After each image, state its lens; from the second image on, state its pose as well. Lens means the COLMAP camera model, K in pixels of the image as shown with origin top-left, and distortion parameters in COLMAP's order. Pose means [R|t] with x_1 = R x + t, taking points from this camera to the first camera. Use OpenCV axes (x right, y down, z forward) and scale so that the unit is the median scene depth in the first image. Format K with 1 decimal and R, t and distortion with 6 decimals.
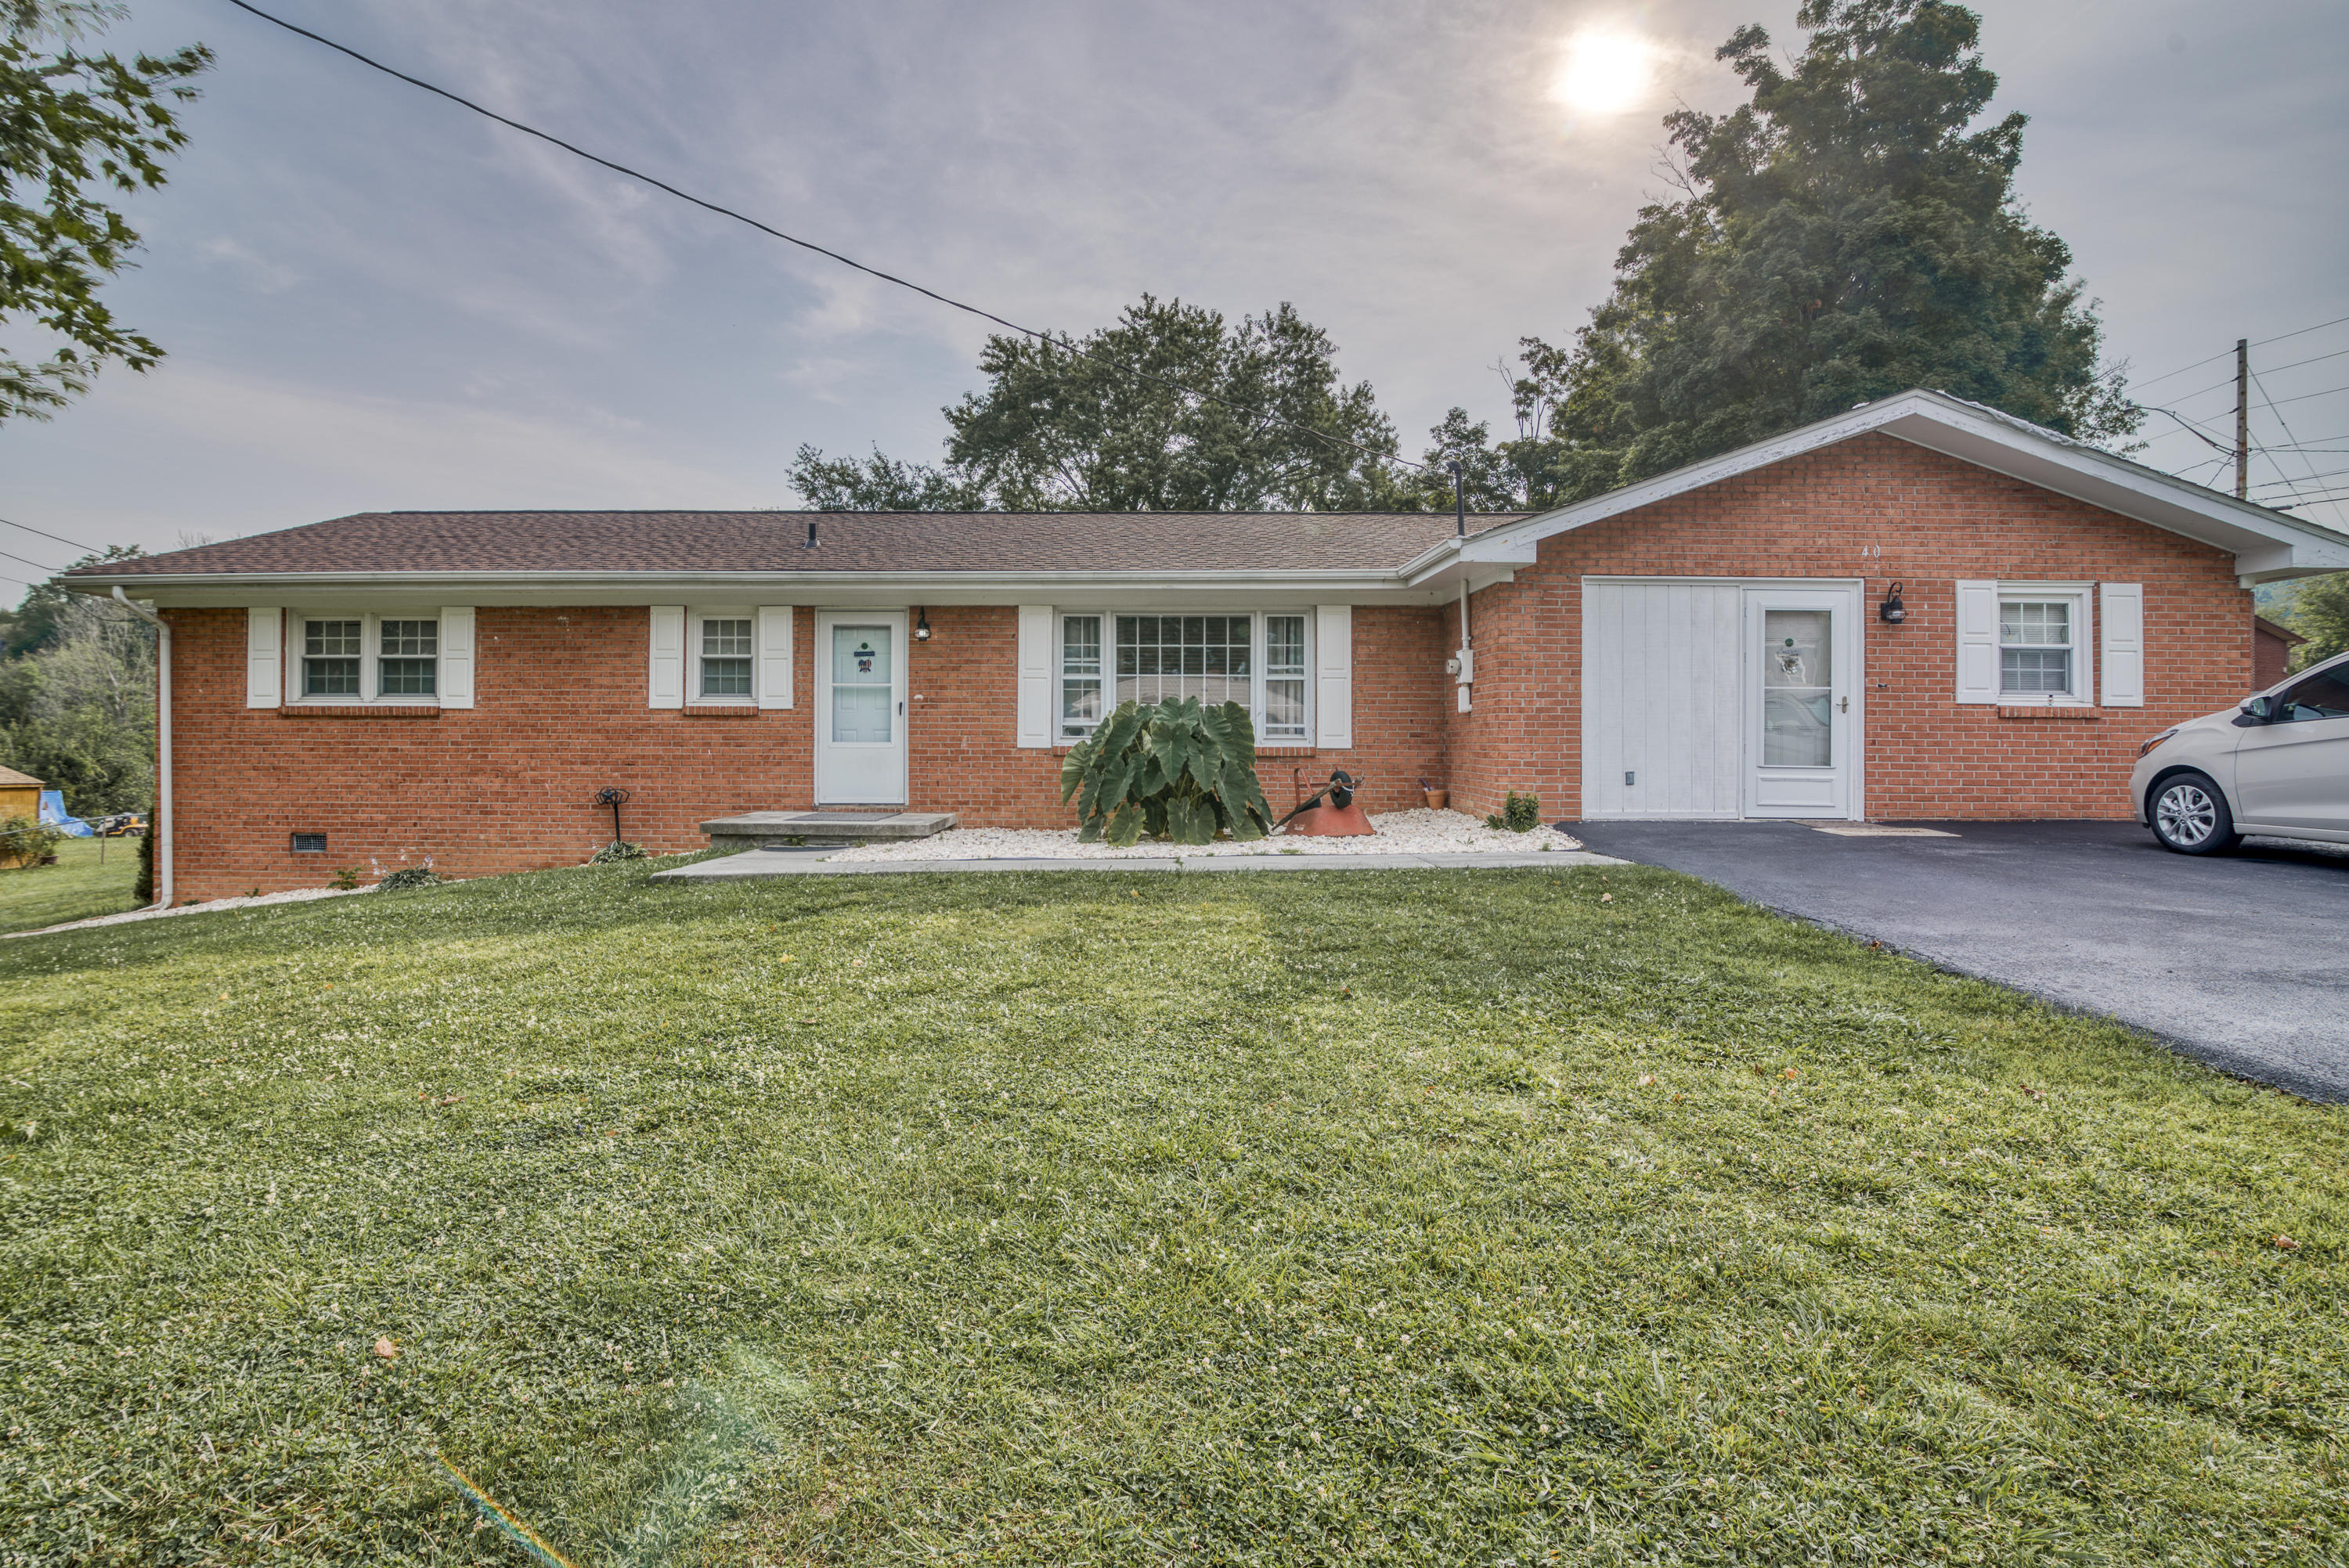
lens RADIAL K [[1080.0, 0, 1161.9], [0, 1080.0, 766.7], [0, 0, 1]] dist [-0.020625, 0.001060]
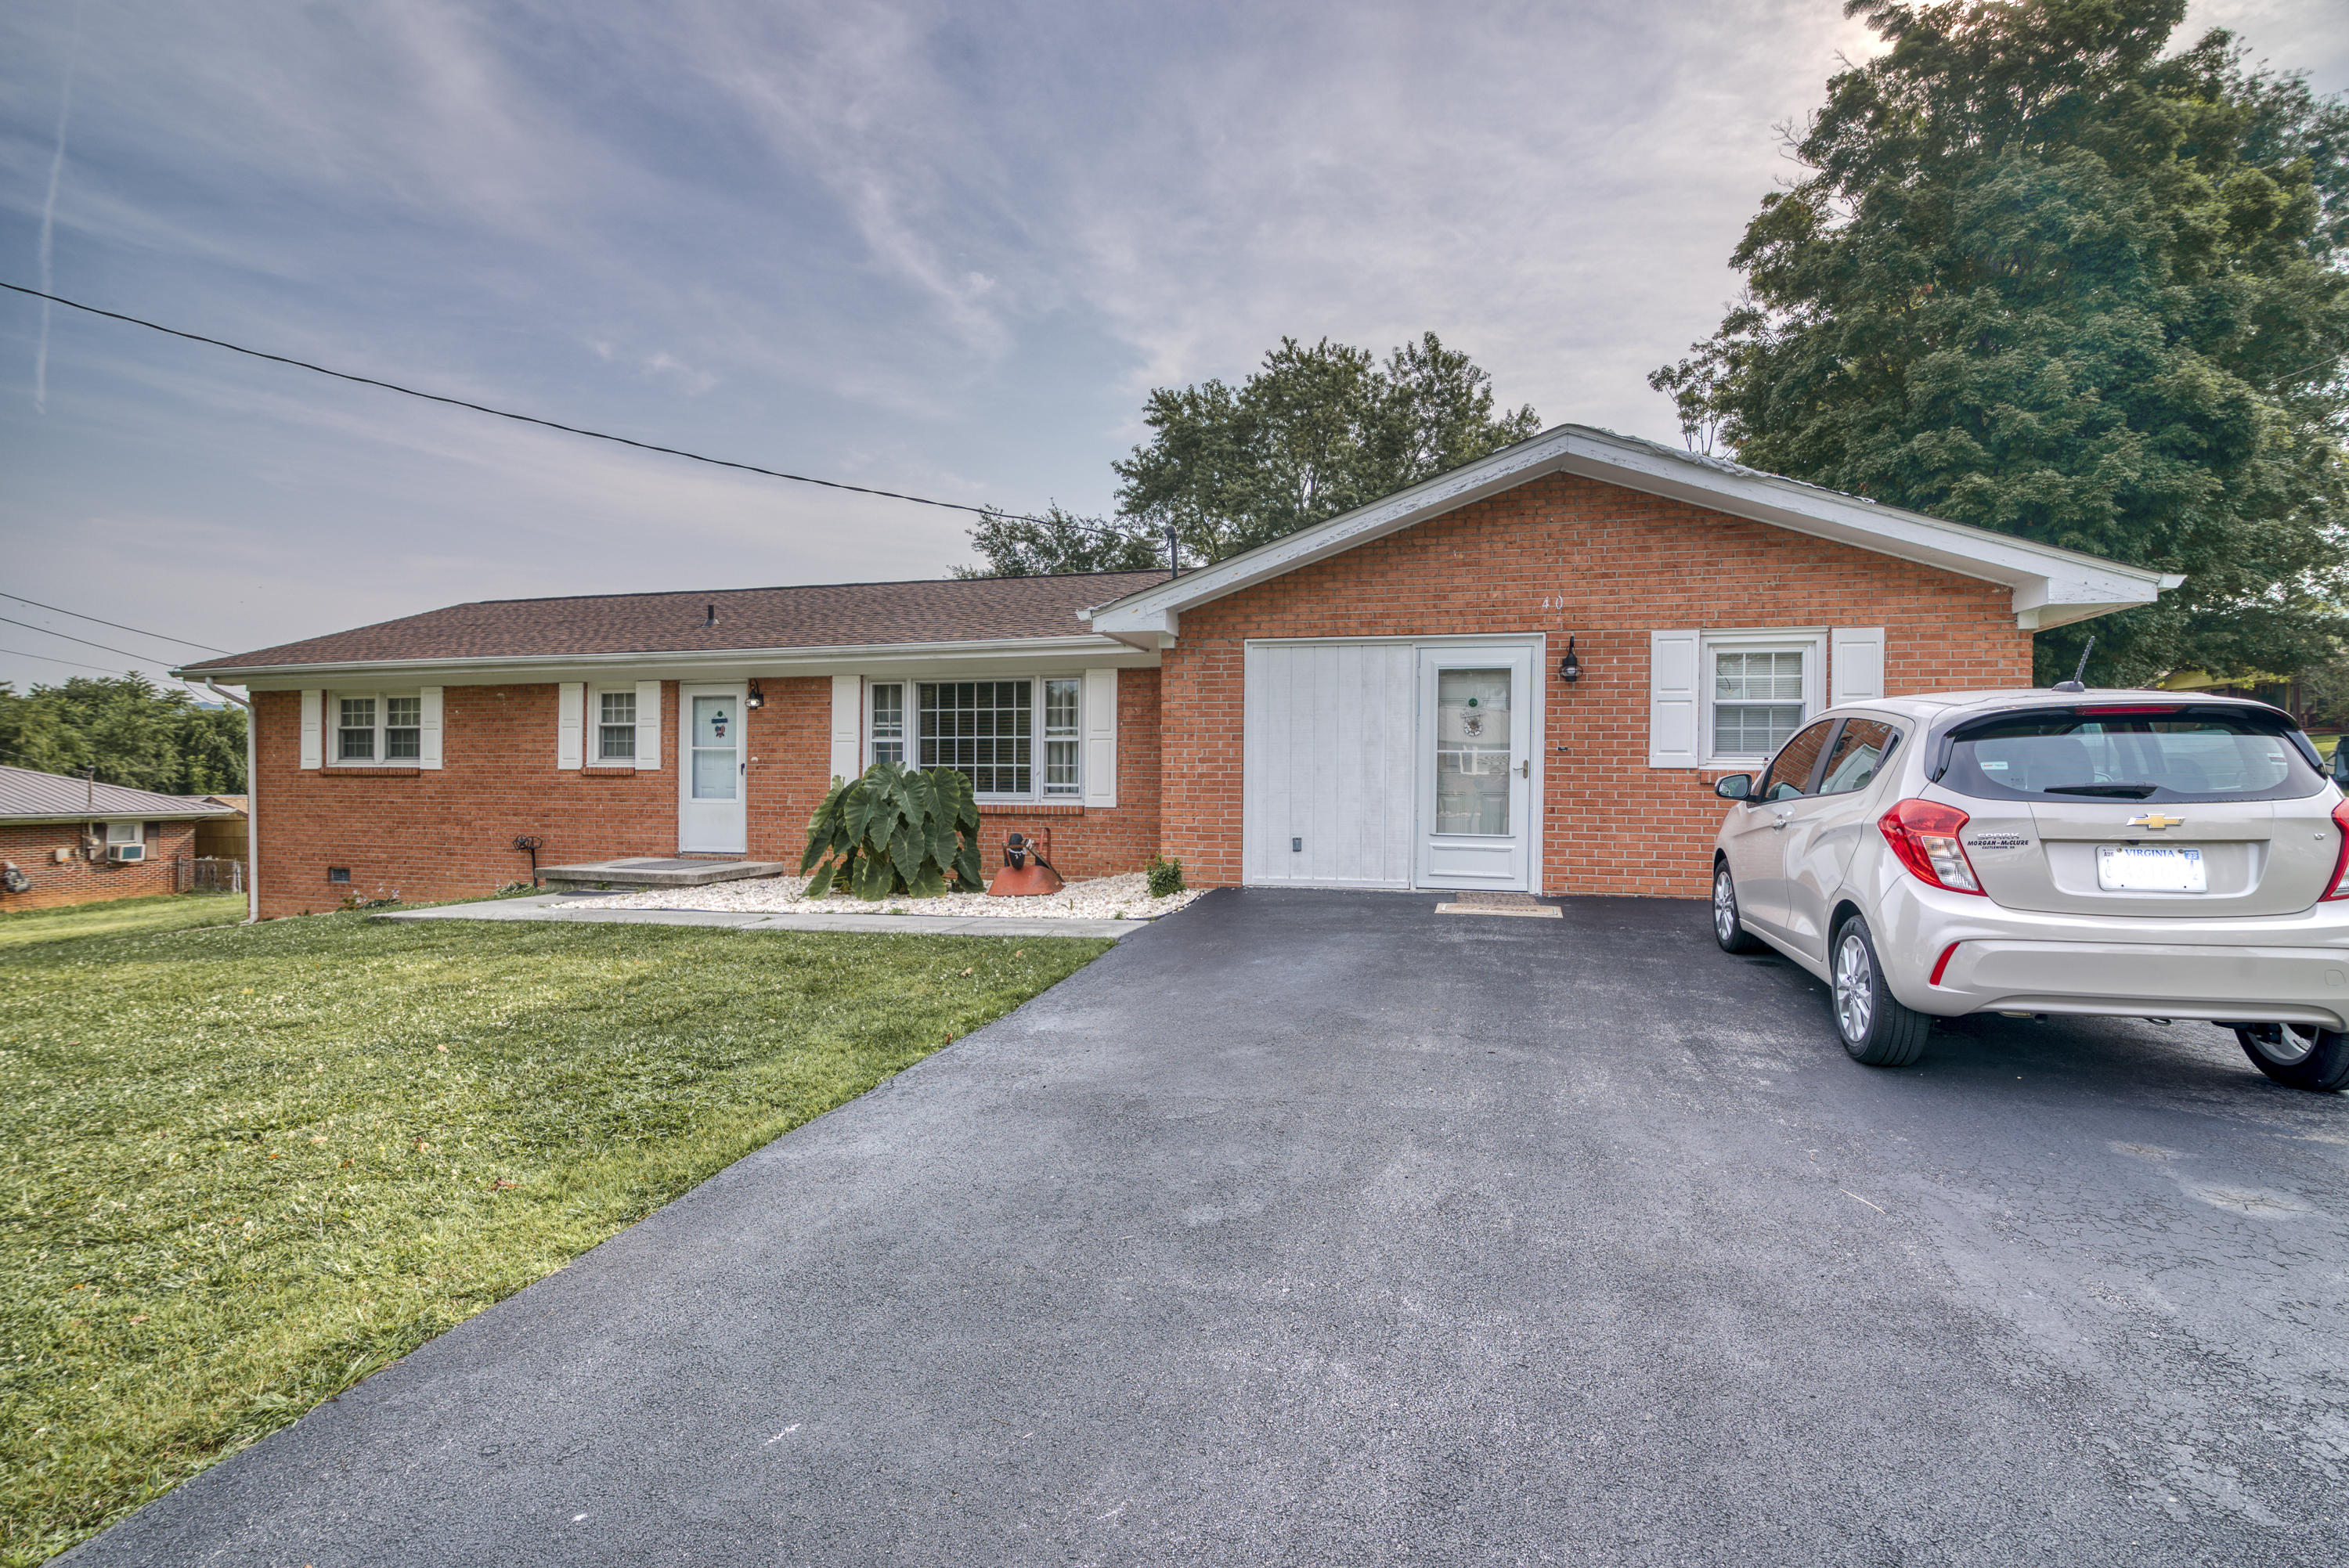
lens RADIAL K [[1080.0, 0, 1192.3], [0, 1080.0, 802.3], [0, 0, 1]] dist [-0.020625, 0.001060]
pose [[0.969473, 0.006744, -0.245105, 0.492787], [-0.006471, 0.999977, 0.001921, -0.024377], [0.245113, -0.000277, 0.969495, 0.021303]]
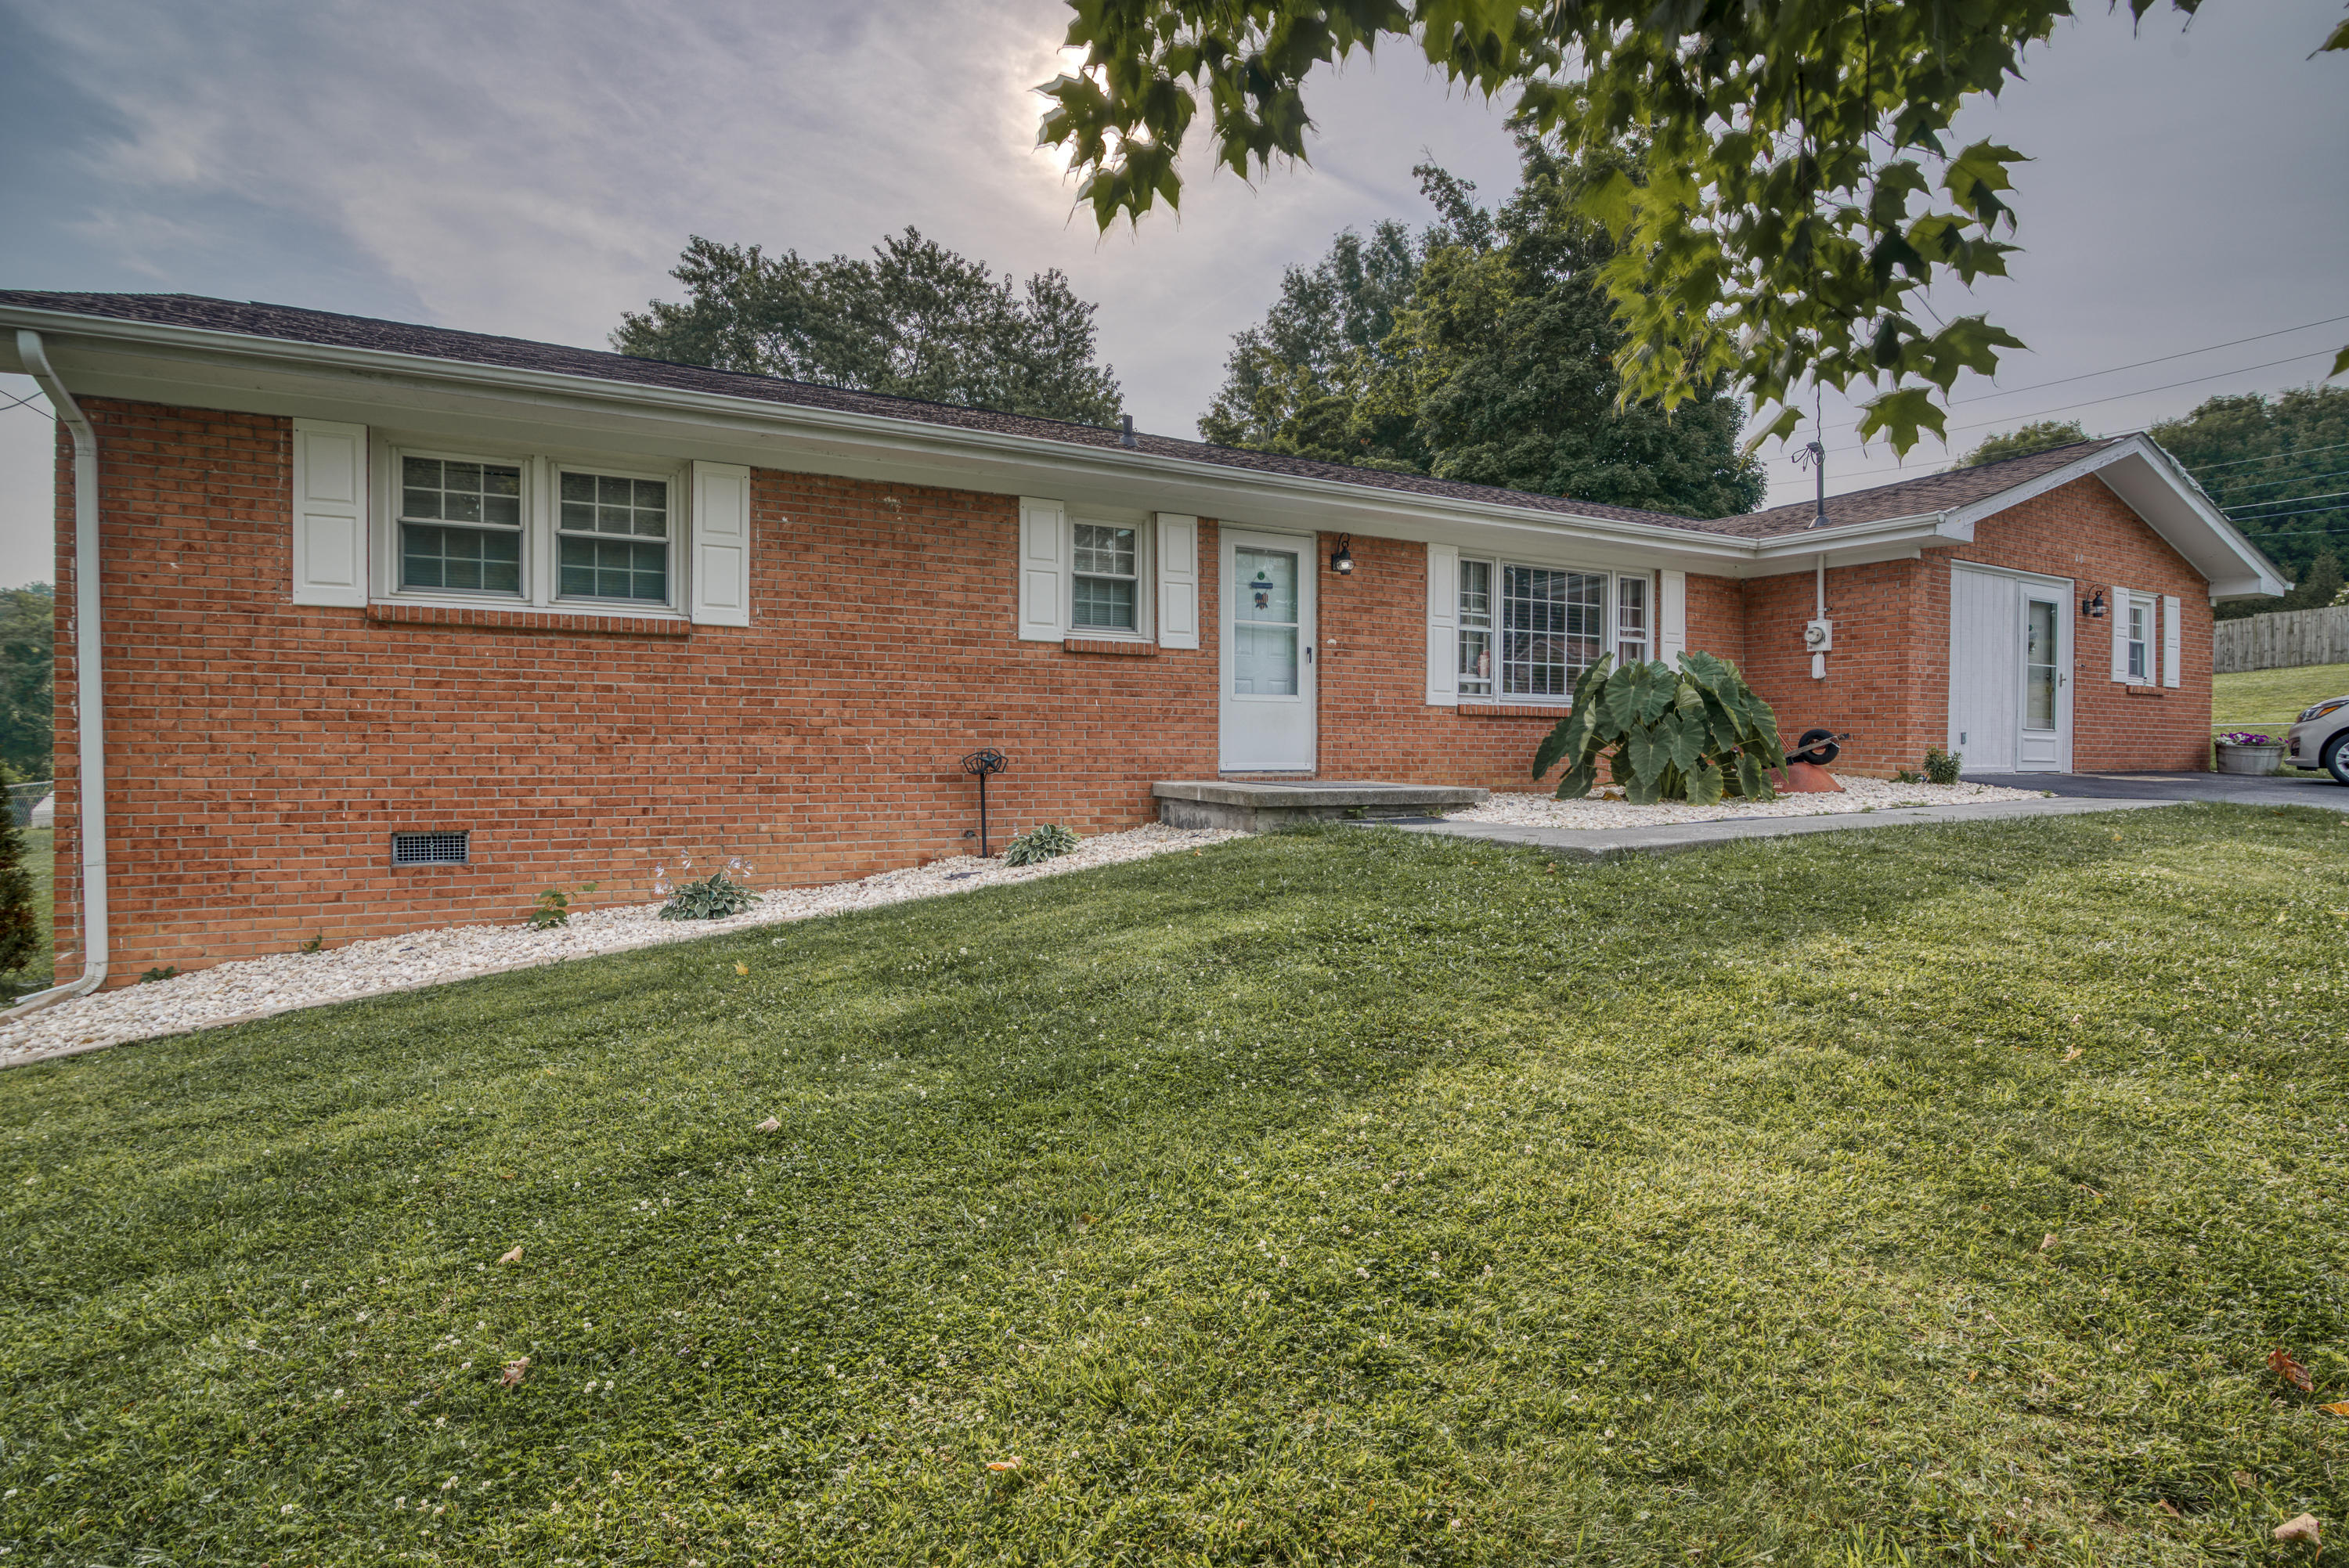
lens RADIAL K [[1080.0, 0, 1186.0], [0, 1080.0, 768.0], [0, 0, 1]] dist [-0.020625, 0.001060]
pose [[0.886990, -0.006814, 0.461739, -0.707220], [0.005113, 0.999975, 0.004936, 0.027651], [-0.461761, -0.002017, 0.887002, 0.313255]]
